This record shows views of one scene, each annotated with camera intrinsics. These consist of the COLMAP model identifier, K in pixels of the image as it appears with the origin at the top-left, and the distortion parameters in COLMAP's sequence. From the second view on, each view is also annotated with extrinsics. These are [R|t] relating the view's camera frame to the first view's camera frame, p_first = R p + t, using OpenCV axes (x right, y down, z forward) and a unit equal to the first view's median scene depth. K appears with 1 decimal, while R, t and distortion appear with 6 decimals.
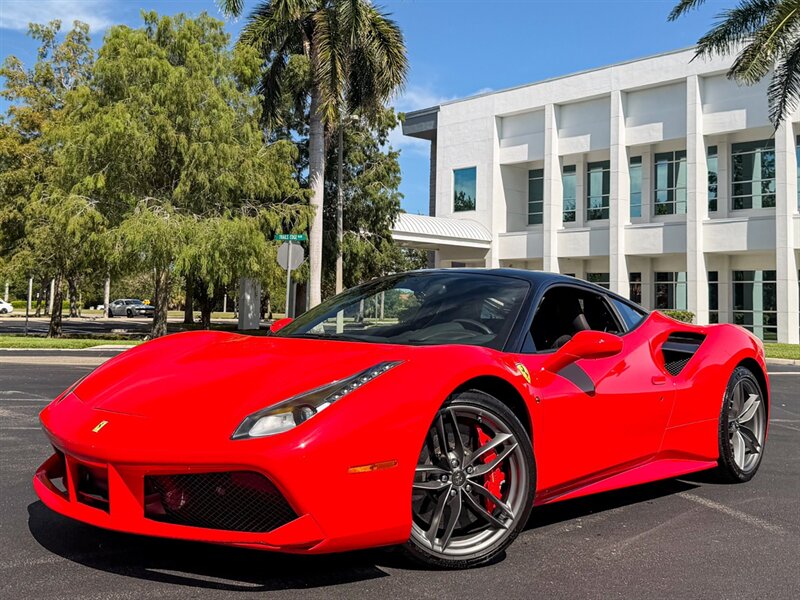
lens RADIAL K [[880.3, 0, 369.0], [0, 880.3, 227.1], [0, 0, 1]] dist [0.231058, -0.437833]
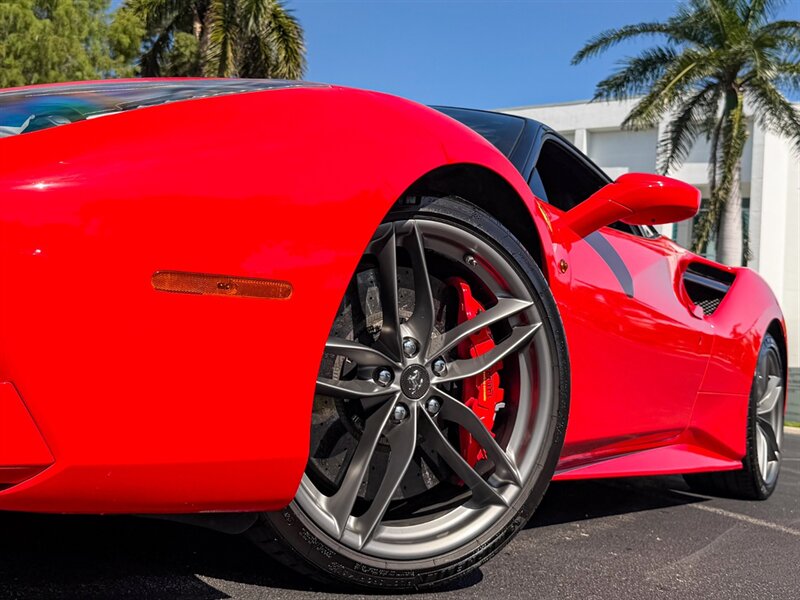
lens RADIAL K [[884.1, 0, 391.2], [0, 884.1, 184.9], [0, 0, 1]] dist [0.206782, -0.497449]
pose [[0.980219, 0.121784, 0.156011, 0.007770], [-0.105744, 0.988586, -0.107311, 0.229491], [-0.167299, 0.088691, 0.981909, 0.551166]]
